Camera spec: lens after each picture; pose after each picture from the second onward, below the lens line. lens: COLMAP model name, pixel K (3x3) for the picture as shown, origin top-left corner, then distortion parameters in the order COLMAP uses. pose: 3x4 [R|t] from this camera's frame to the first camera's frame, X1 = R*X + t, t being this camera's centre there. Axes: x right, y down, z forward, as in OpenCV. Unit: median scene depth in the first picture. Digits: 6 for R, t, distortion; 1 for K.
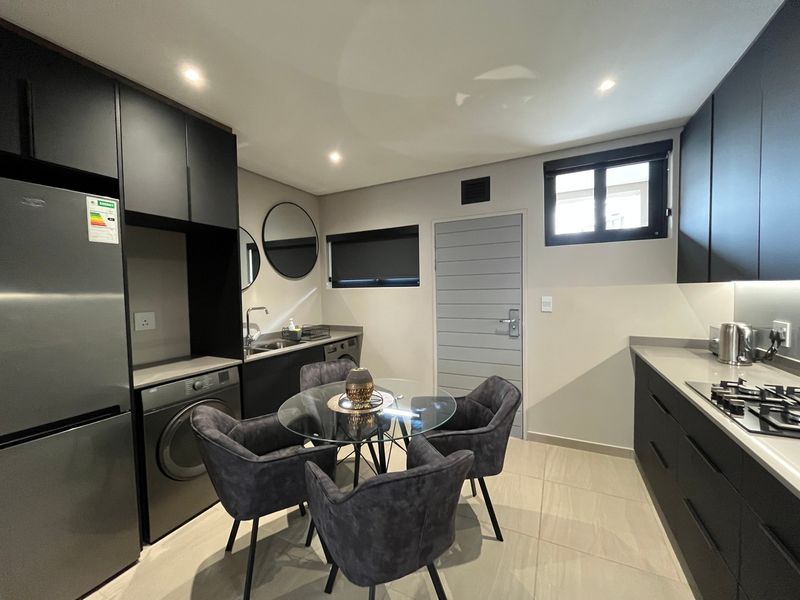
lens RADIAL K [[322.9, 0, 400.7], [0, 322.9, 301.2], [0, 0, 1]] dist [-0.001021, -0.000165]
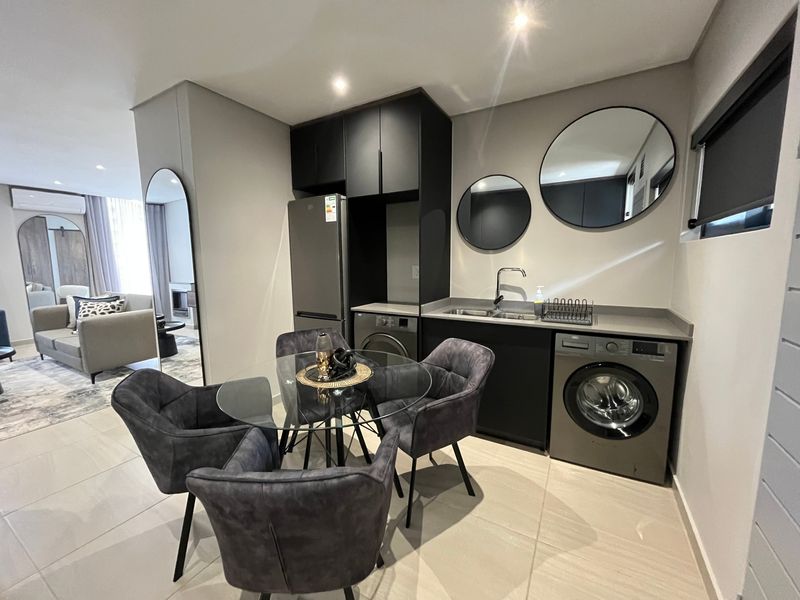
lens RADIAL K [[322.9, 0, 400.7], [0, 322.9, 301.2], [0, 0, 1]] dist [-0.001021, -0.000165]
pose [[-0.063942, 0.141717, -0.987840, 0.508762], [-0.027978, 0.989222, 0.143726, -0.009927], [0.997561, 0.036828, -0.059288, 0.900914]]
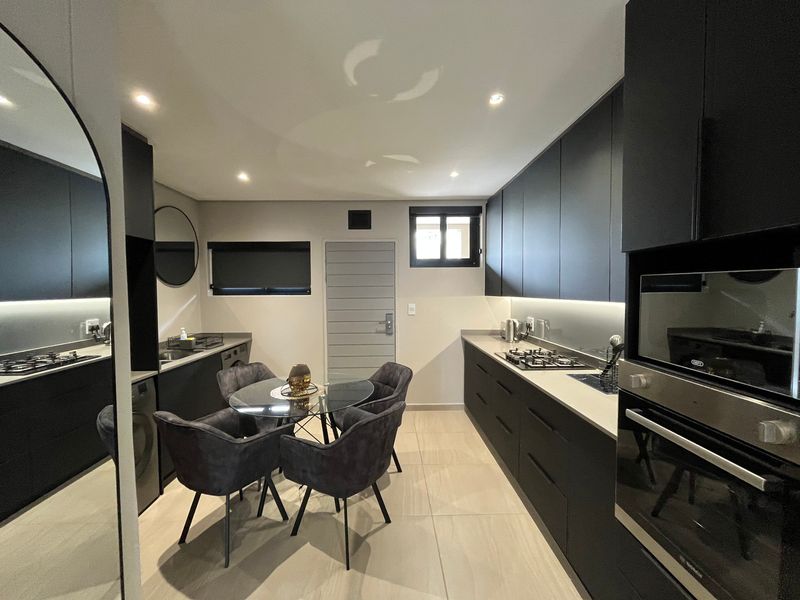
lens RADIAL K [[322.9, 0, 400.7], [0, 322.9, 301.2], [0, 0, 1]] dist [-0.001021, -0.000165]
pose [[0.879641, -0.002922, 0.475630, -0.278189], [0.006898, 0.999954, -0.006613, -0.019434], [-0.475589, 0.009098, 0.879621, -0.217782]]
